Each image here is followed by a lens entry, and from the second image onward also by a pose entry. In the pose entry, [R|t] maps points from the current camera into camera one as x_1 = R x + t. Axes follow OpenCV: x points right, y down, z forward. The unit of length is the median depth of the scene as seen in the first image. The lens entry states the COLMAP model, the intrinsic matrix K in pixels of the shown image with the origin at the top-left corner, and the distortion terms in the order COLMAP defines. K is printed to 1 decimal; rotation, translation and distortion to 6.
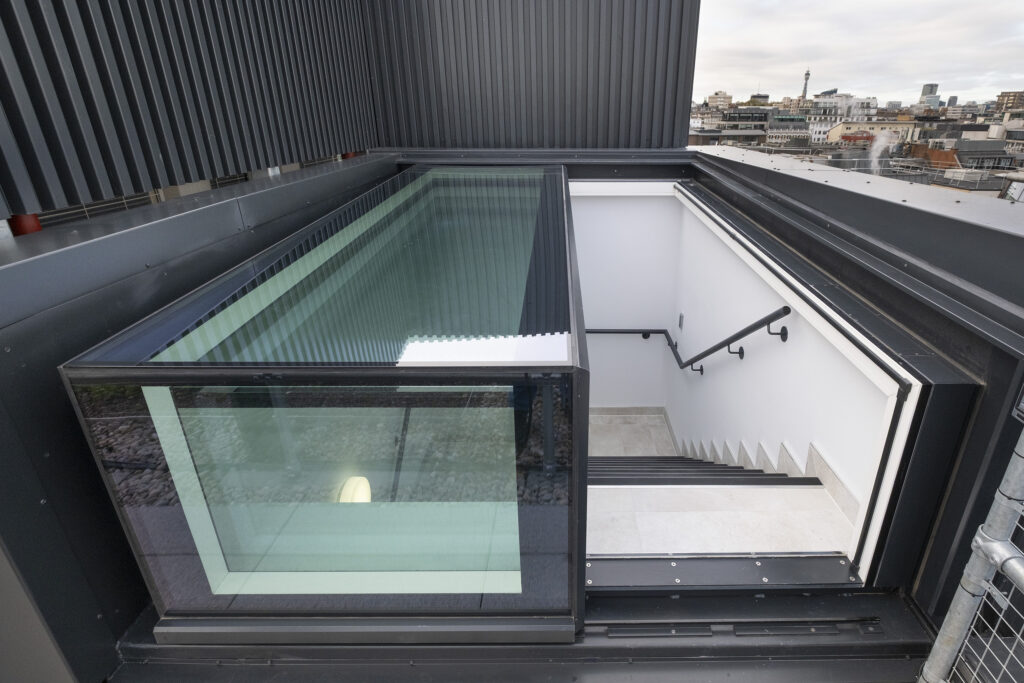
lens RADIAL K [[478.7, 0, 510.4], [0, 478.7, 381.5], [0, 0, 1]] dist [-0.013241, -0.000107]
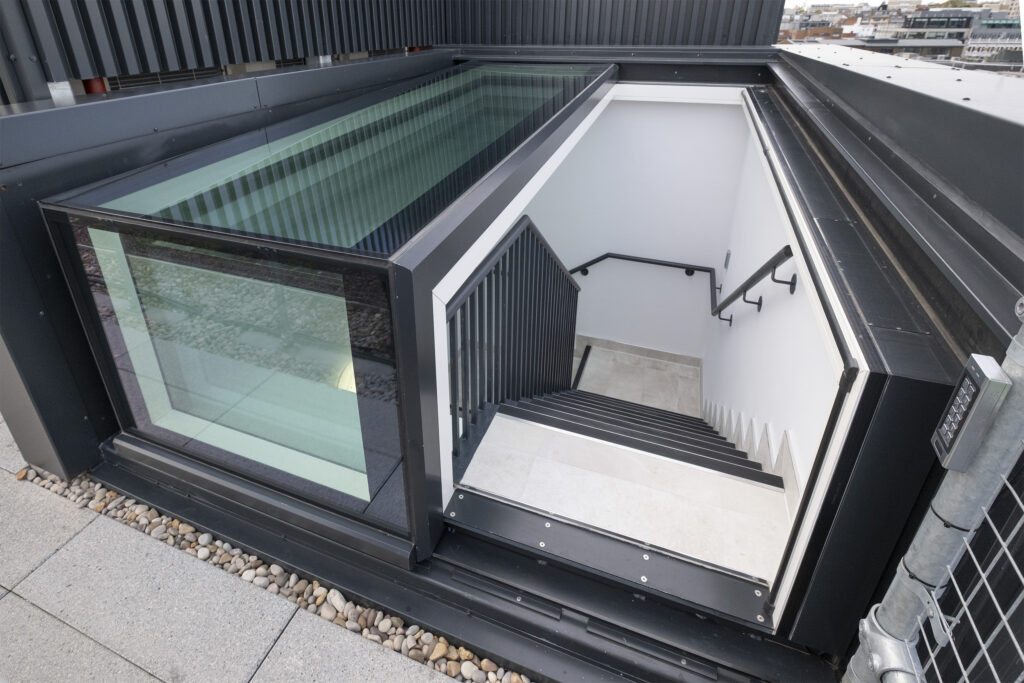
lens RADIAL K [[472.7, 0, 491.2], [0, 472.7, 318.7], [0, 0, 1]] dist [-0.010341, 0.001103]
pose [[0.938419, 0.184868, -0.291880, 0.233496], [-0.173761, 0.982721, 0.063772, -0.006831], [0.298626, -0.009127, 0.954326, 0.096169]]
